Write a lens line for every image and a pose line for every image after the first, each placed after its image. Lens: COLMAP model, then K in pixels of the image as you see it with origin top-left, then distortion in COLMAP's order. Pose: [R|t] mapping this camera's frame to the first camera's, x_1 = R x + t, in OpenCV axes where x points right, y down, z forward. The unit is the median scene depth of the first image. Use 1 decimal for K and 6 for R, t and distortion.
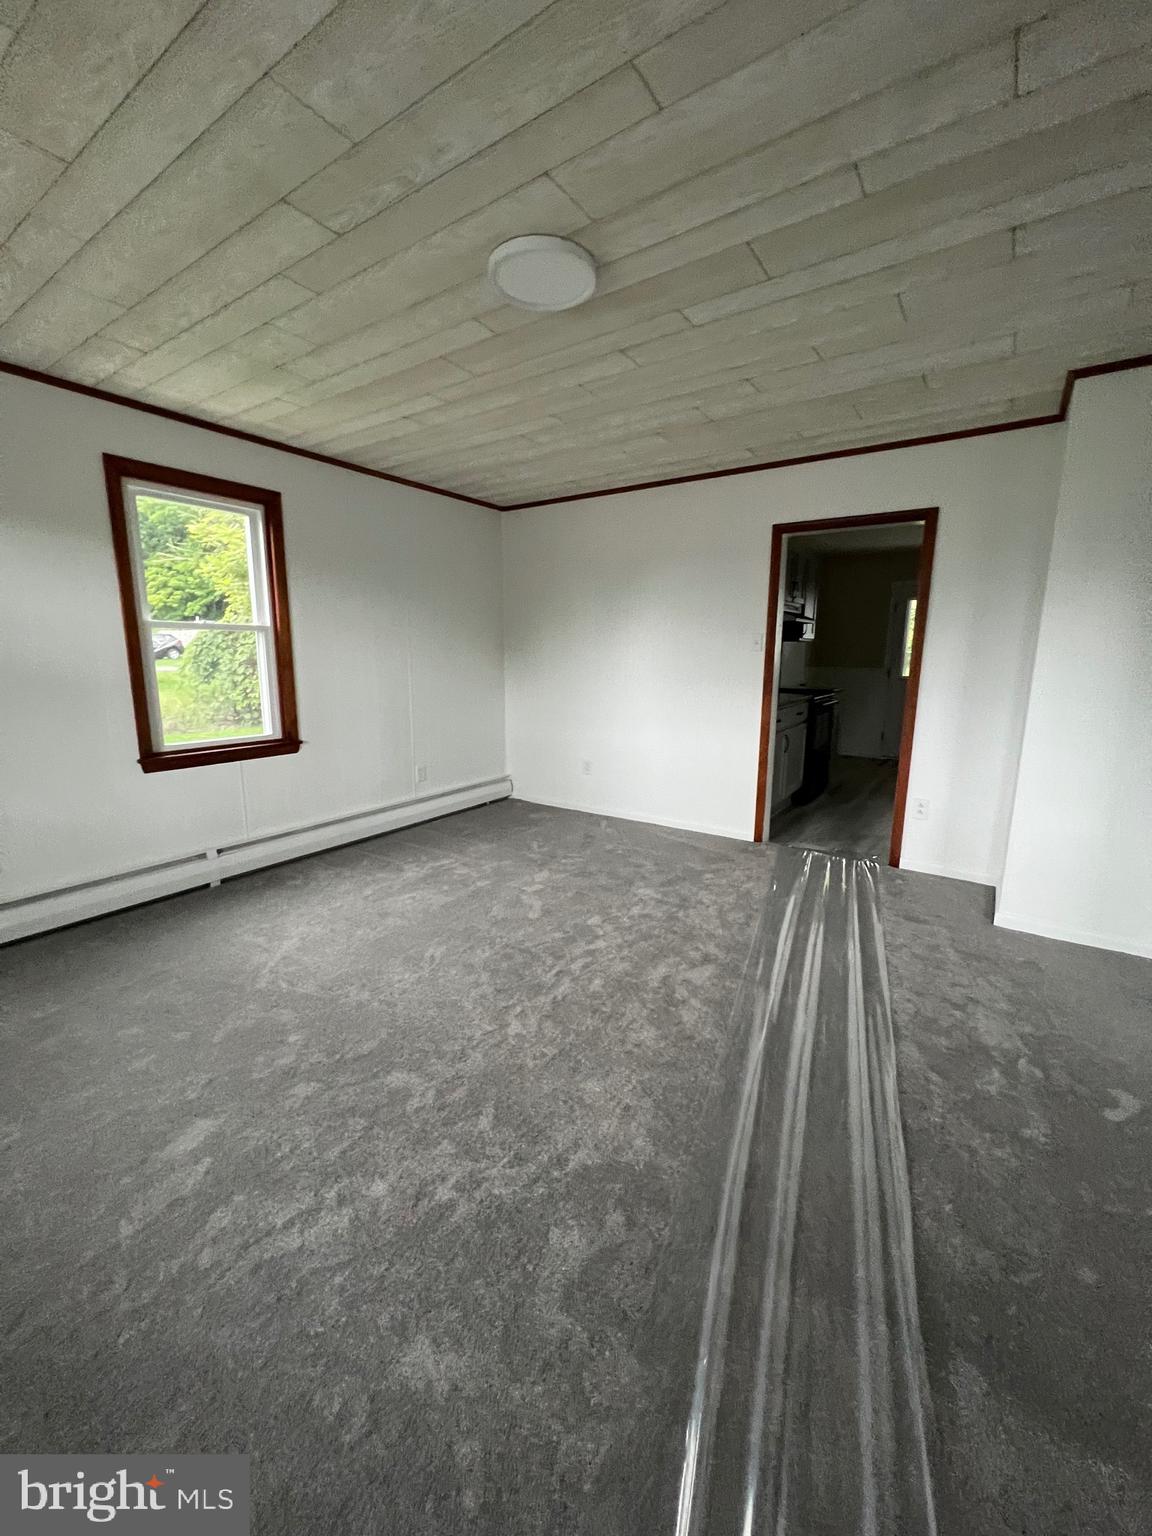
lens RADIAL K [[609.5, 0, 574.9], [0, 609.5, 765.2], [0, 0, 1]] dist [-0.000468, 0.000534]
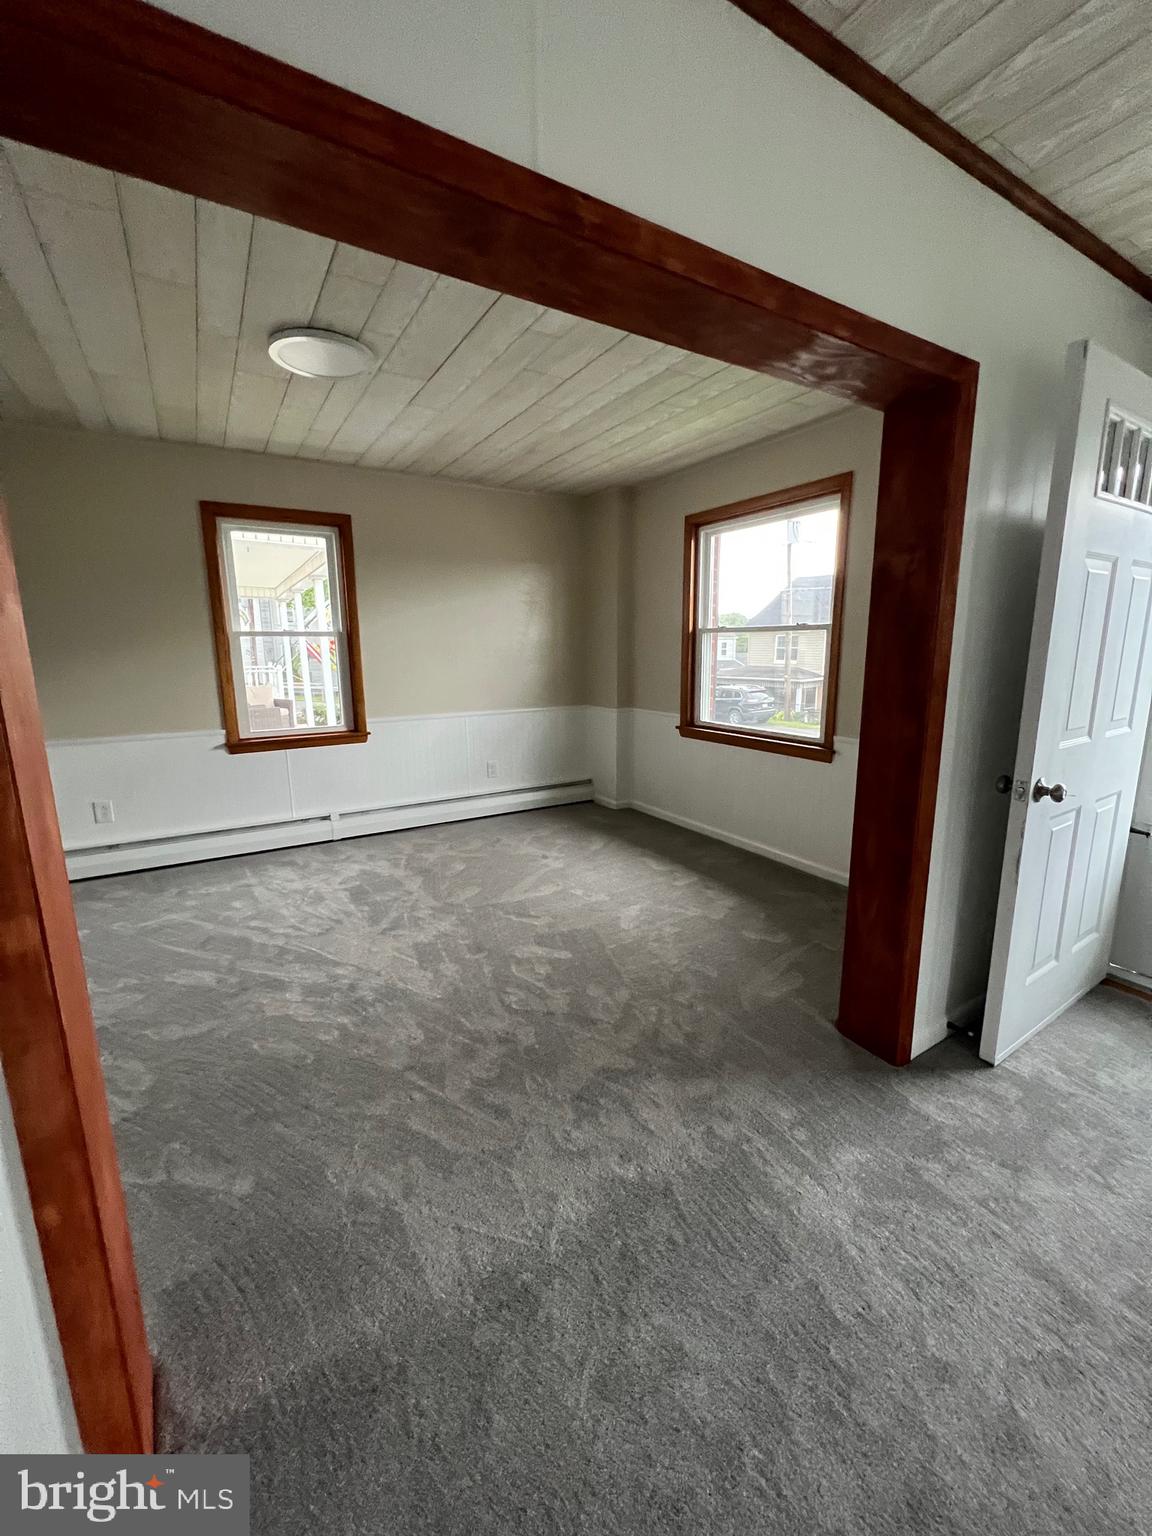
lens RADIAL K [[609.5, 0, 578.7], [0, 609.5, 761.5], [0, 0, 1]] dist [-0.000468, 0.000534]
pose [[0.907123, 0.078977, -0.413388, 0.421077], [-0.072962, 0.996873, 0.030345, -0.056394], [0.414492, 0.002635, 0.910049, 0.147181]]
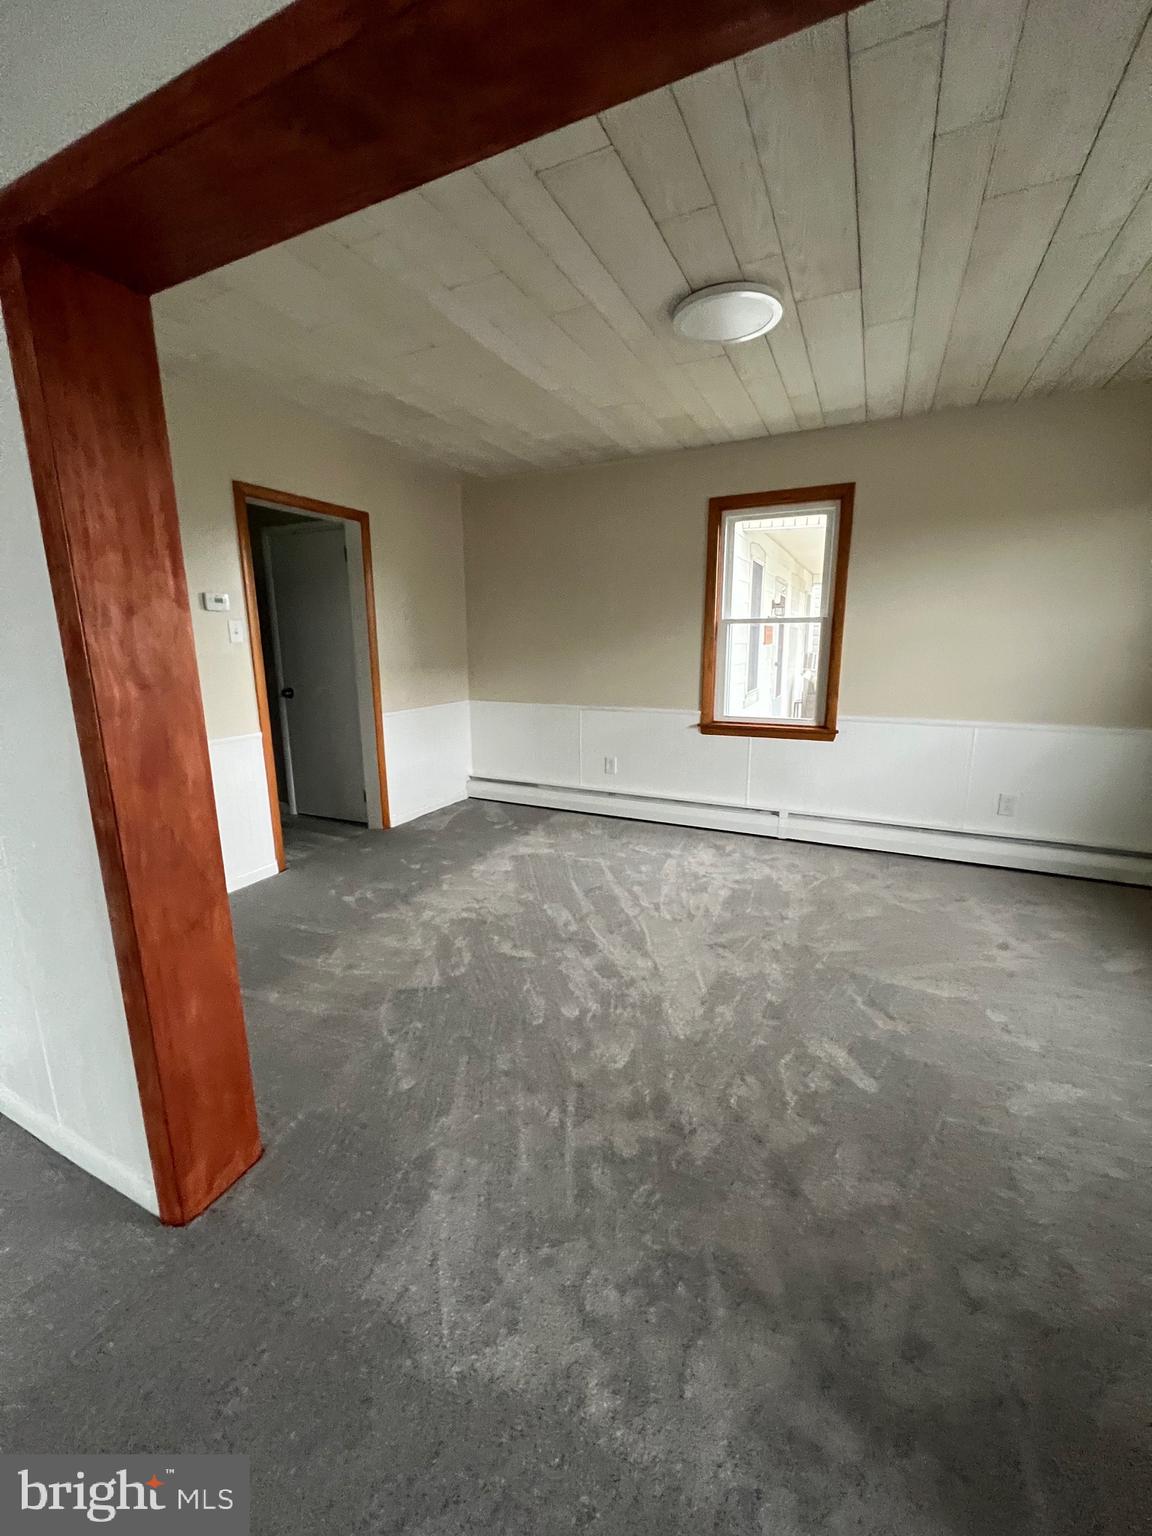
lens RADIAL K [[609.5, 0, 575.8], [0, 609.5, 762.3], [0, 0, 1]] dist [-0.000468, 0.000534]
pose [[0.145276, 0.206368, -0.967630, 0.521712], [-0.166747, 0.969122, 0.181652, -0.112760], [0.975239, 0.134960, 0.175202, 0.456074]]
